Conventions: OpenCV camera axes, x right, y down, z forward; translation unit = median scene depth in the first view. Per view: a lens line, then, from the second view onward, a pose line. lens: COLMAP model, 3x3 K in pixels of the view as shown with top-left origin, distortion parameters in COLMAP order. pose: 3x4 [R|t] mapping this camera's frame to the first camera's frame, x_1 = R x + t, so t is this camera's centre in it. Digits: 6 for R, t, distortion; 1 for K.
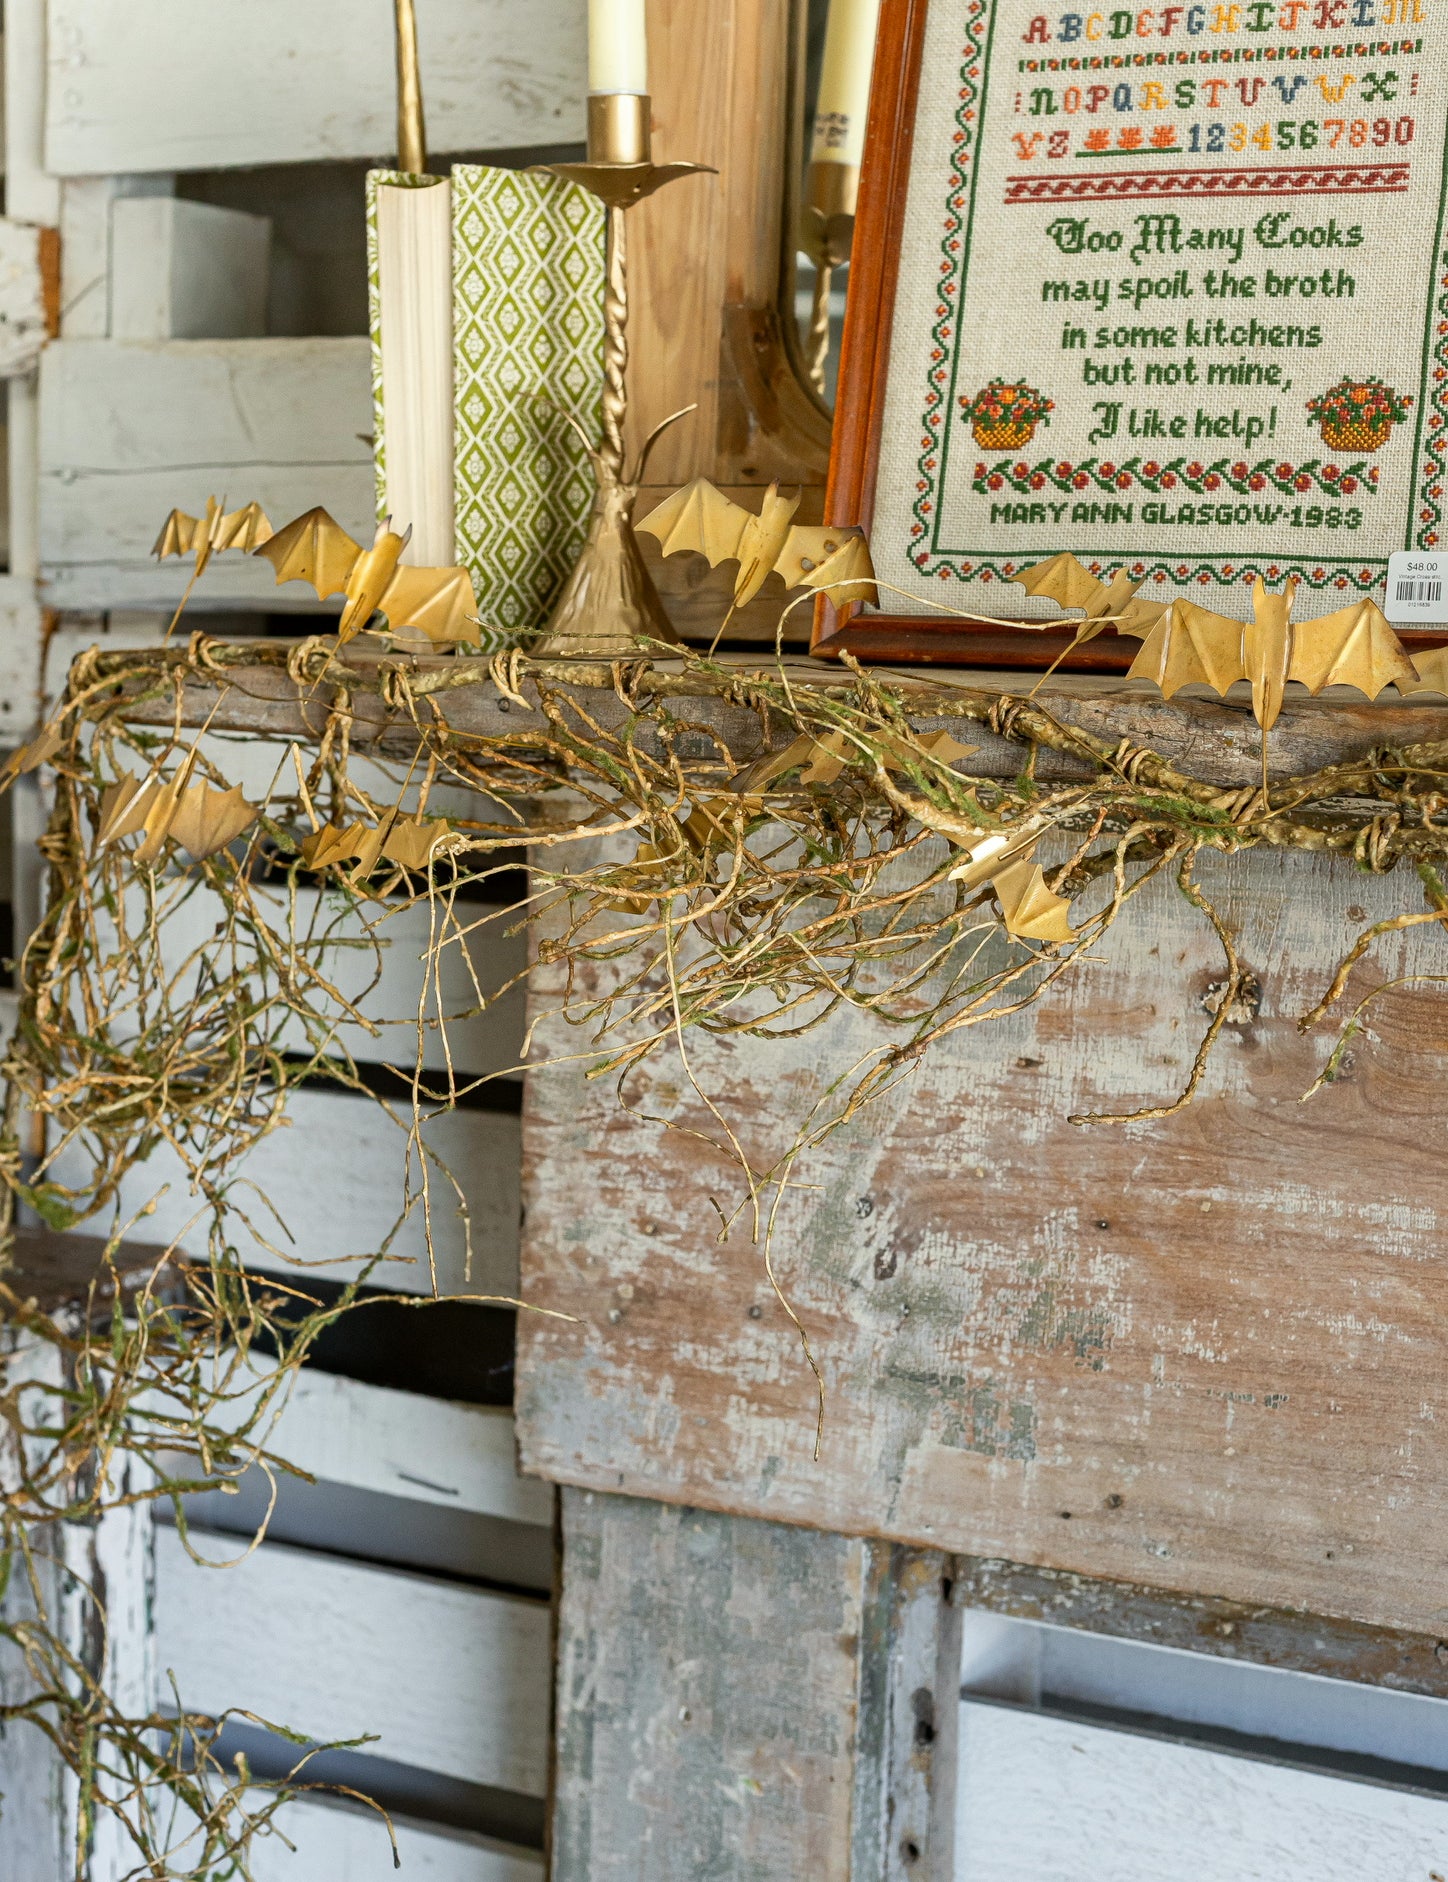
lens RADIAL K [[3342.6, 0, 759.9], [0, 3342.6, 941.8], [0, 0, 1]] dist [0.005584, -0.012218]
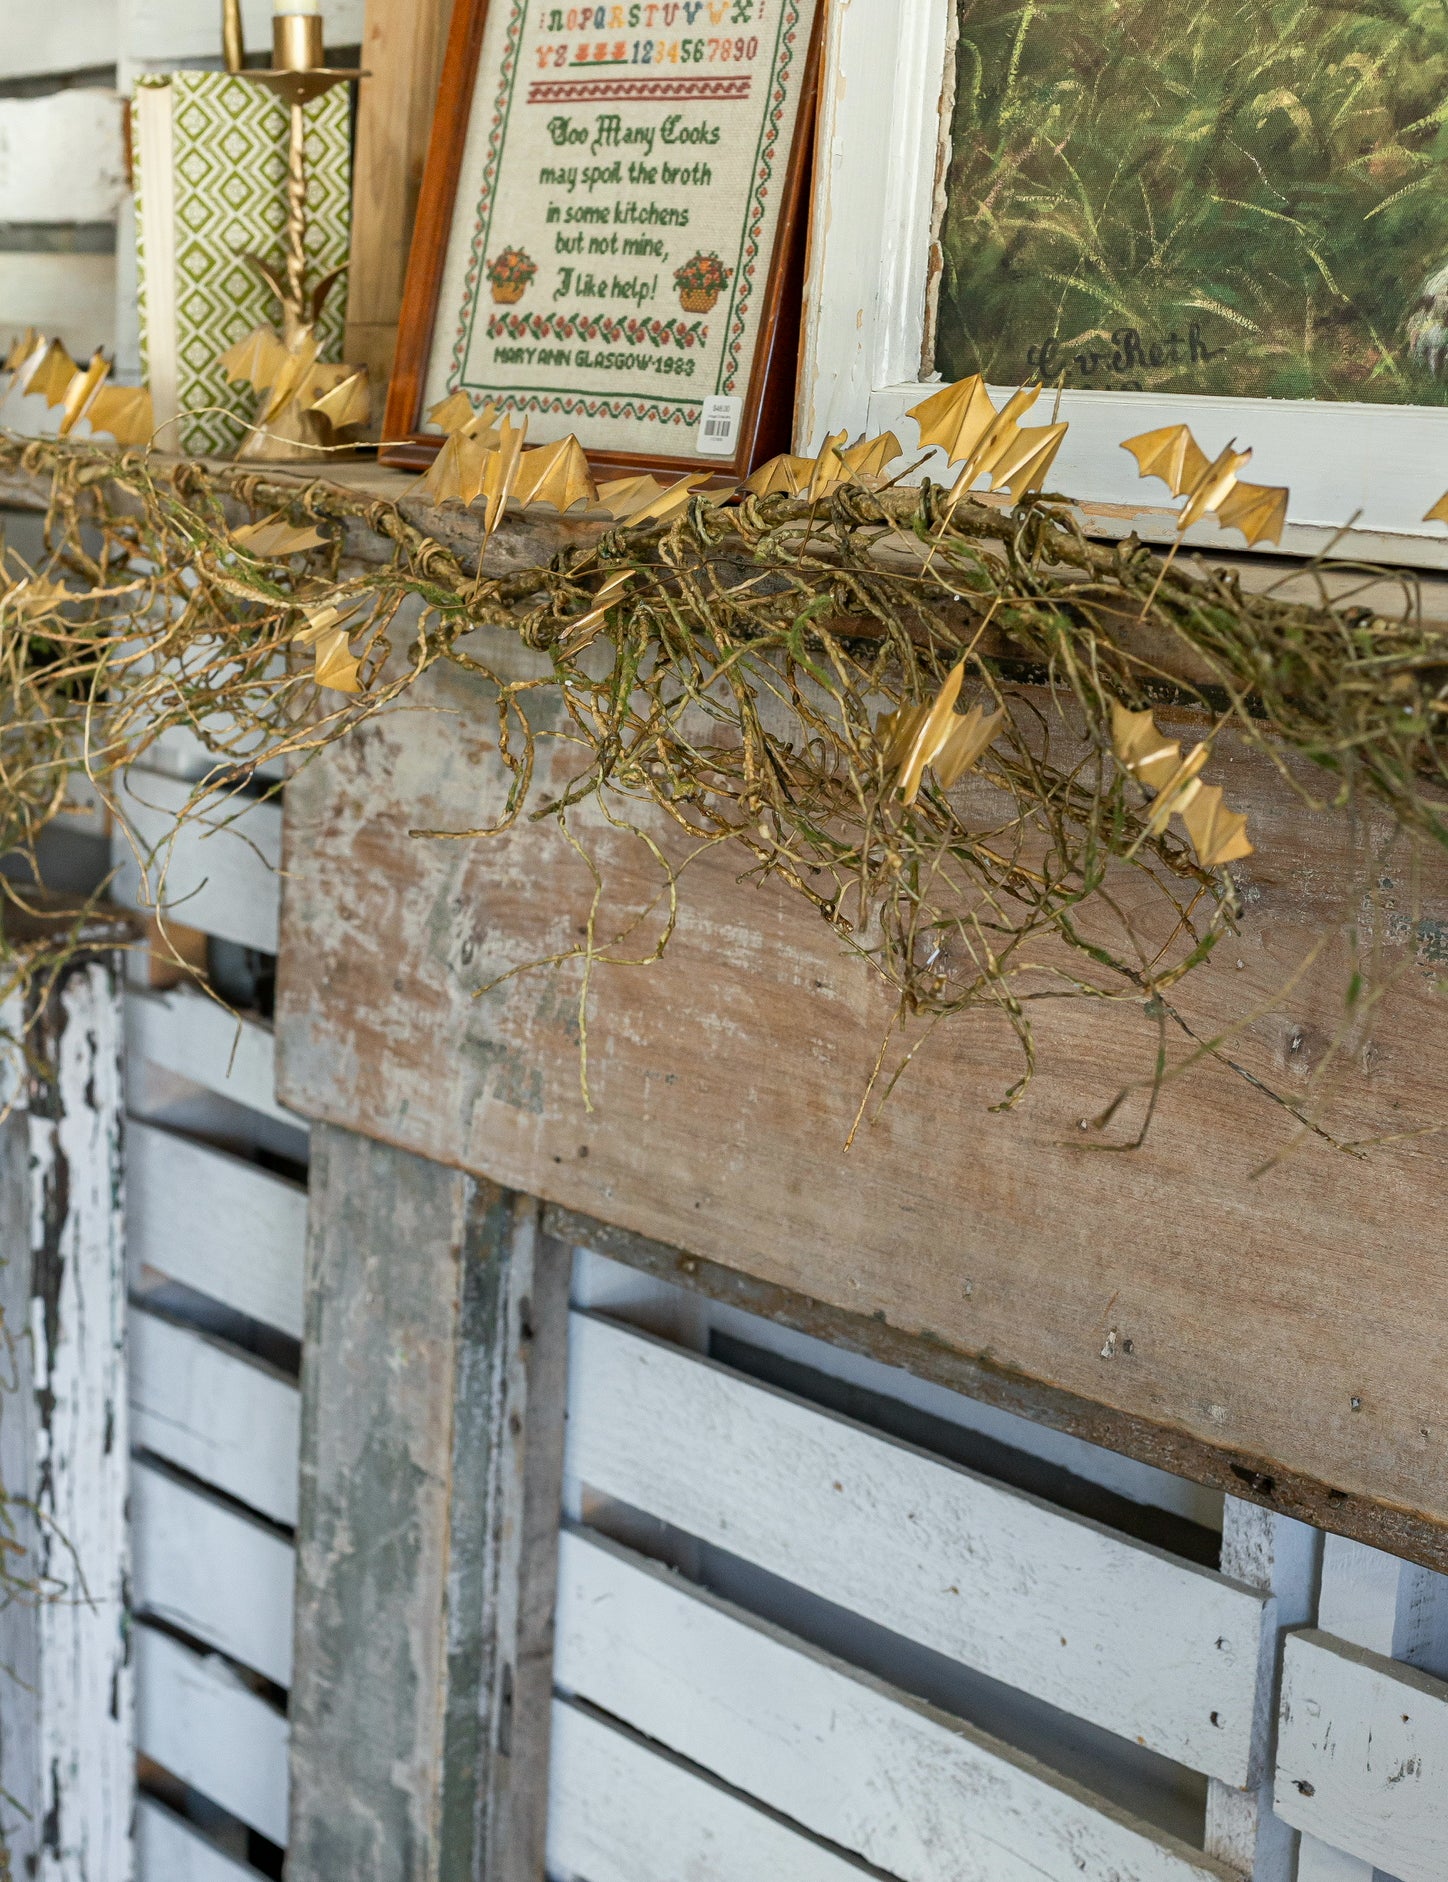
lens RADIAL K [[3342.6, 0, 759.9], [0, 3342.6, 941.8], [0, 0, 1]] dist [0.005584, -0.012218]
pose [[0.940712, 0.078951, -0.329889, 0.596210], [-0.057774, 0.995618, 0.073526, -0.007025], [0.334249, -0.050108, 0.941152, -0.158694]]
